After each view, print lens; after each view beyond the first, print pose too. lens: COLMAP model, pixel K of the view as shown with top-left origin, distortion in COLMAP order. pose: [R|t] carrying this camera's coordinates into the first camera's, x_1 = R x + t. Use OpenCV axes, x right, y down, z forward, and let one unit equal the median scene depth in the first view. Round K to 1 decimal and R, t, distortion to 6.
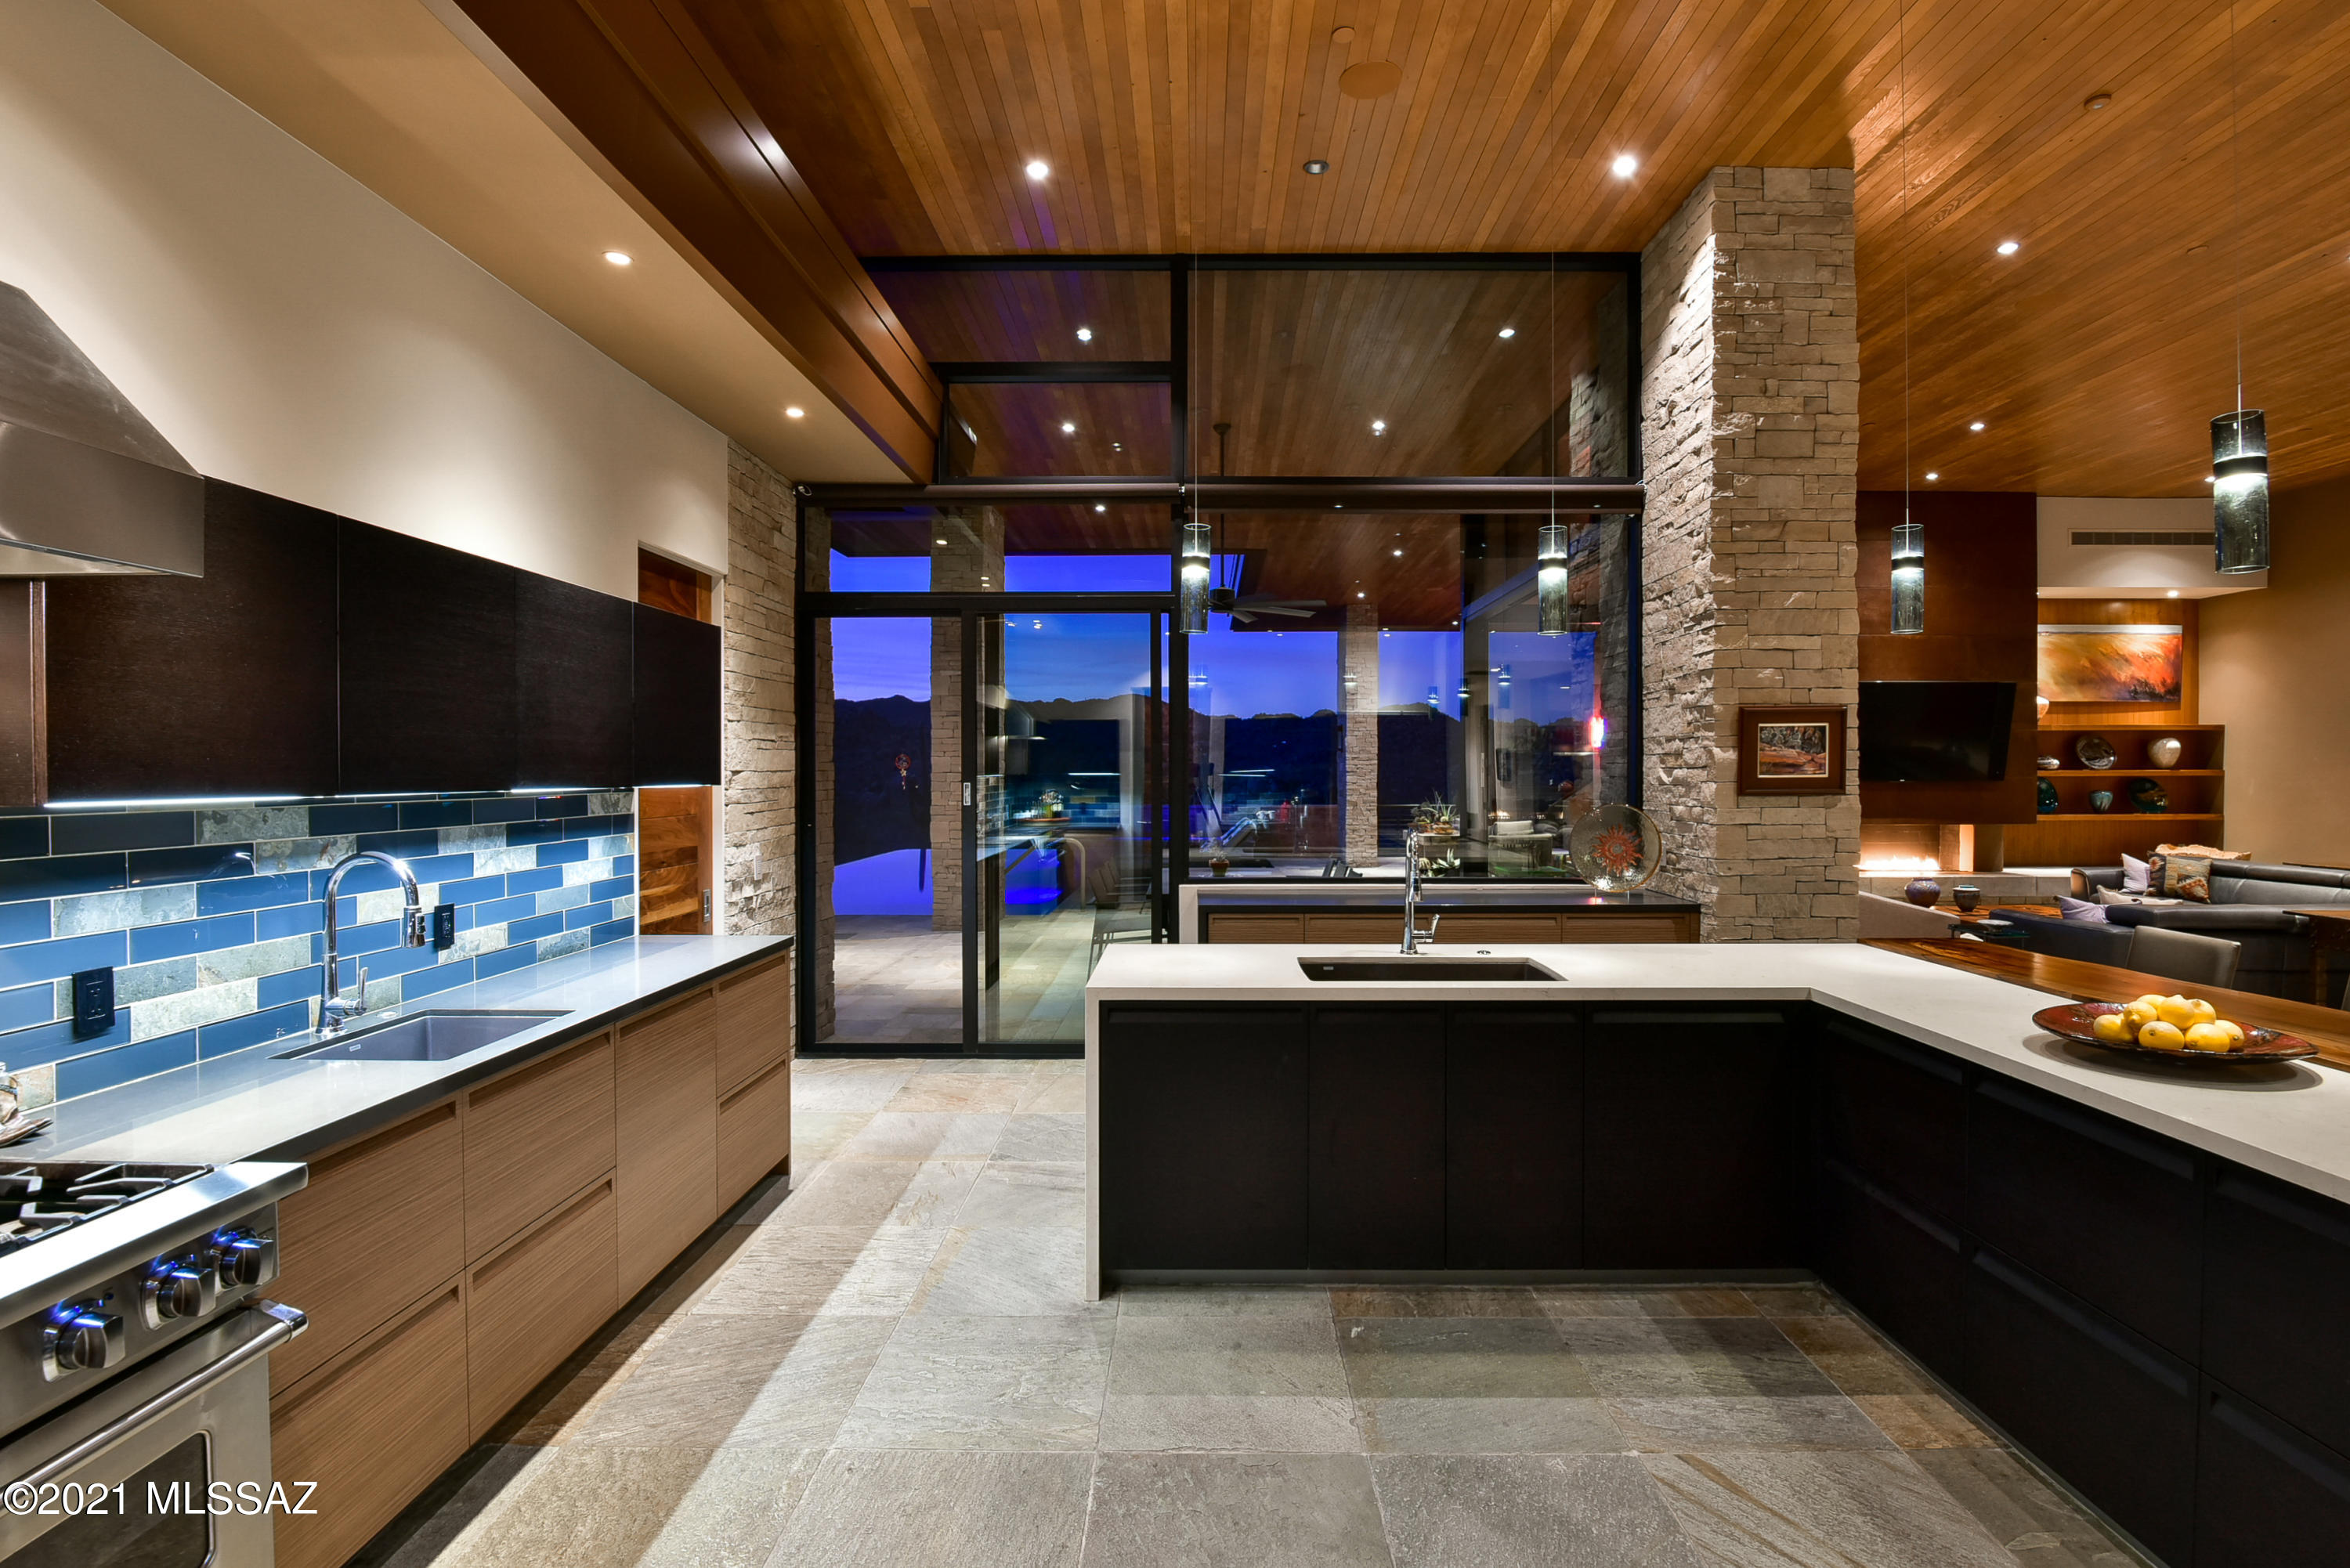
lens RADIAL K [[1089.7, 0, 1198.7], [0, 1089.7, 780.8], [0, 0, 1]] dist [-0.011833, -0.007994]
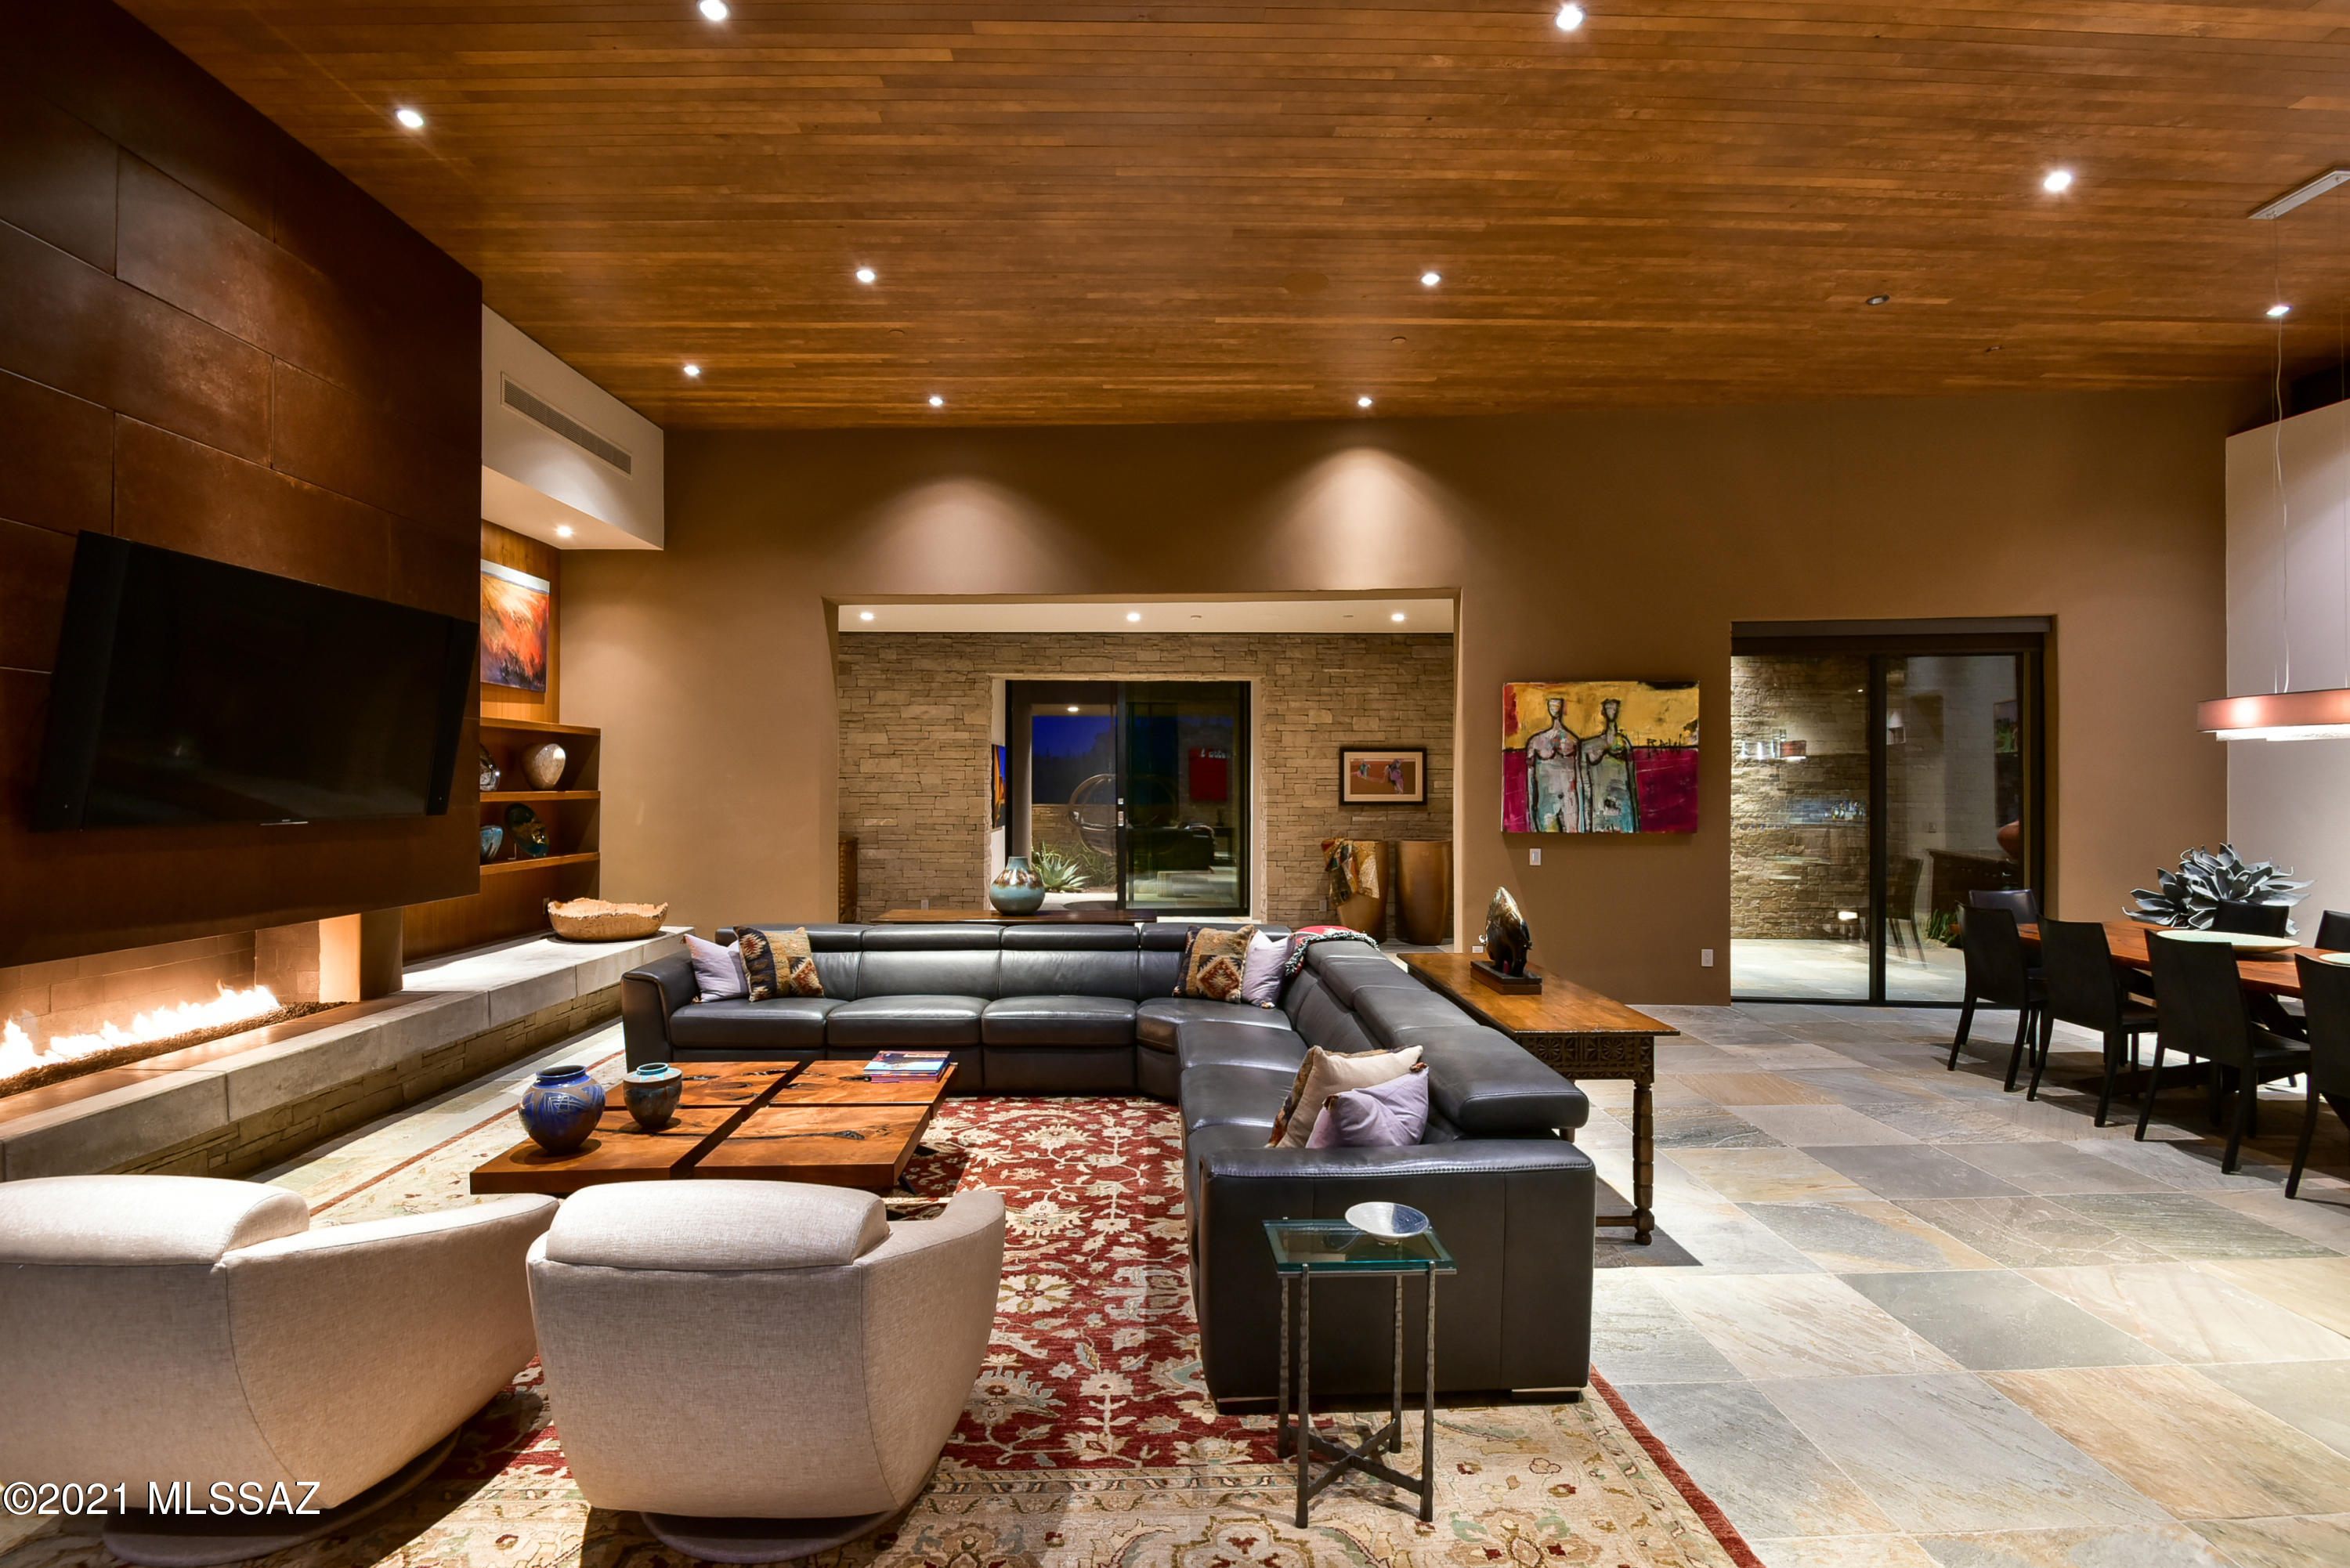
lens RADIAL K [[1083.9, 0, 1175.0], [0, 1083.9, 784.0], [0, 0, 1]] dist [-0.010766, -0.007065]
pose [[-0.025576, 0.002624, 0.999669, 0.484507], [0.009159, 0.999955, -0.002391, -0.021076], [-0.999631, 0.009095, -0.025599, 1.409190]]
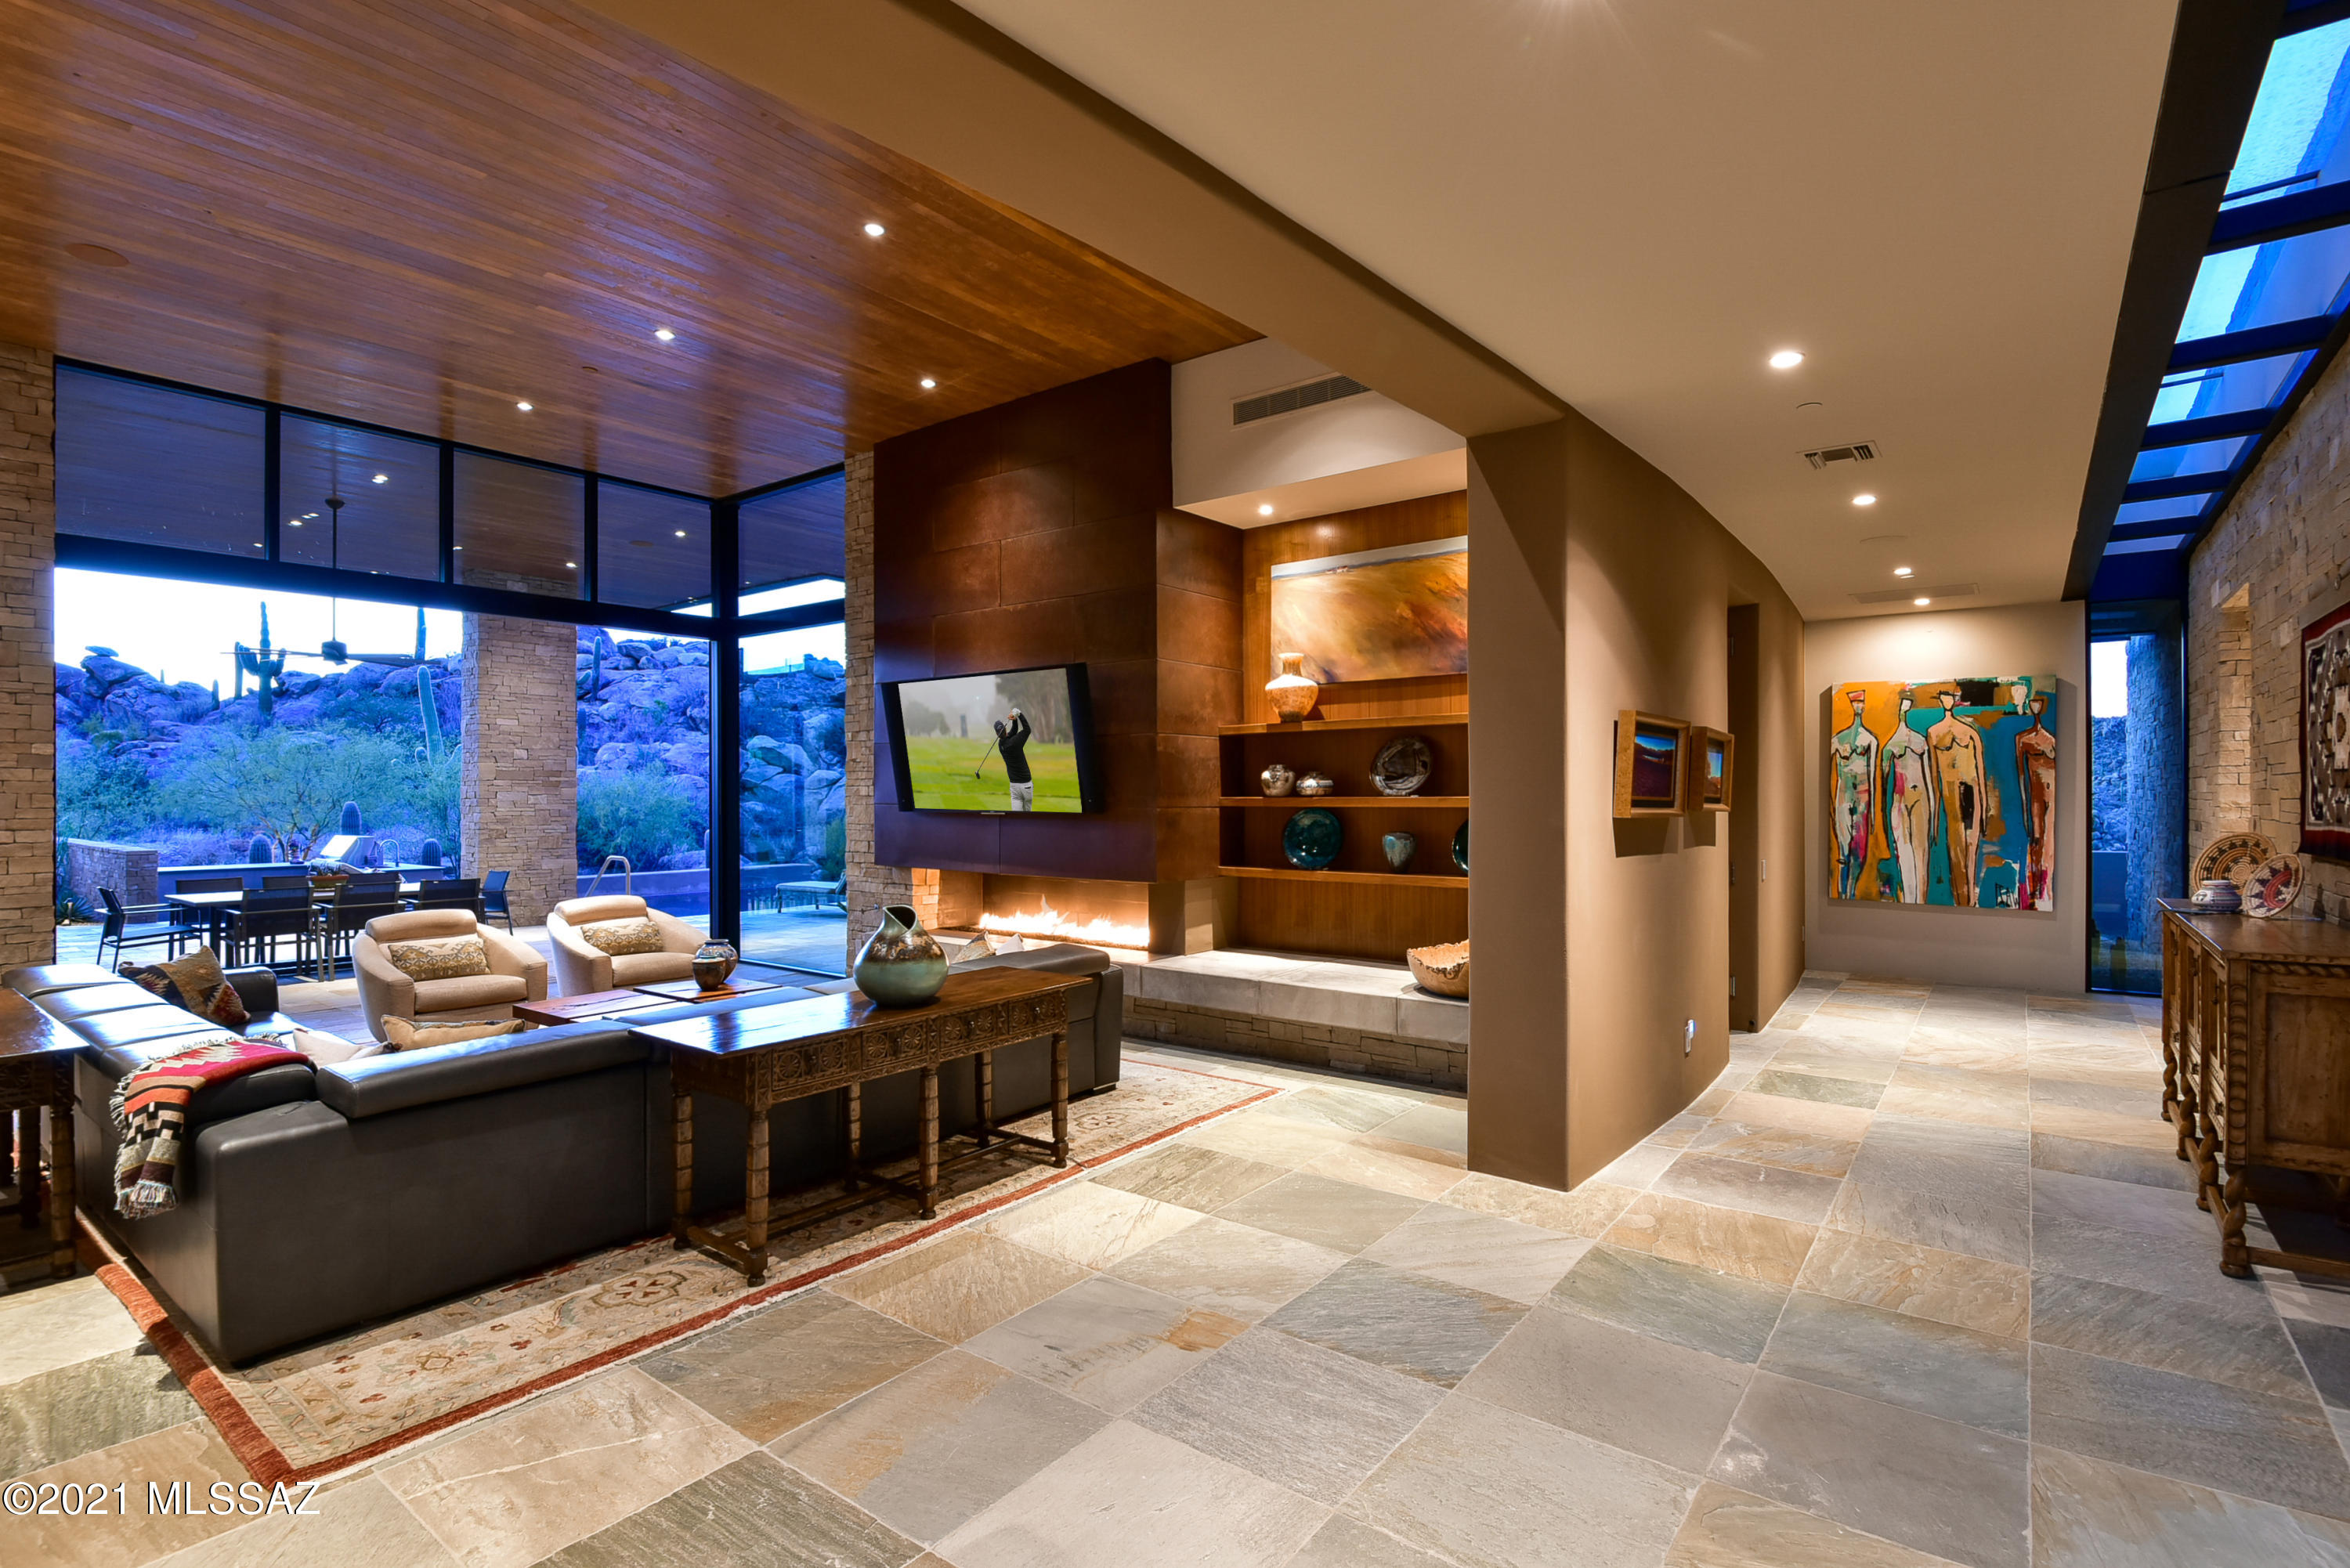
lens RADIAL K [[1118.2, 0, 1180.5], [0, 1118.2, 796.0], [0, 0, 1]] dist [-0.008513, -0.008127]
pose [[0.797161, 0.000276, -0.603767, 2.498166], [-0.003932, 0.999981, -0.004734, -0.015855], [0.603754, 0.006148, 0.797147, 1.031352]]
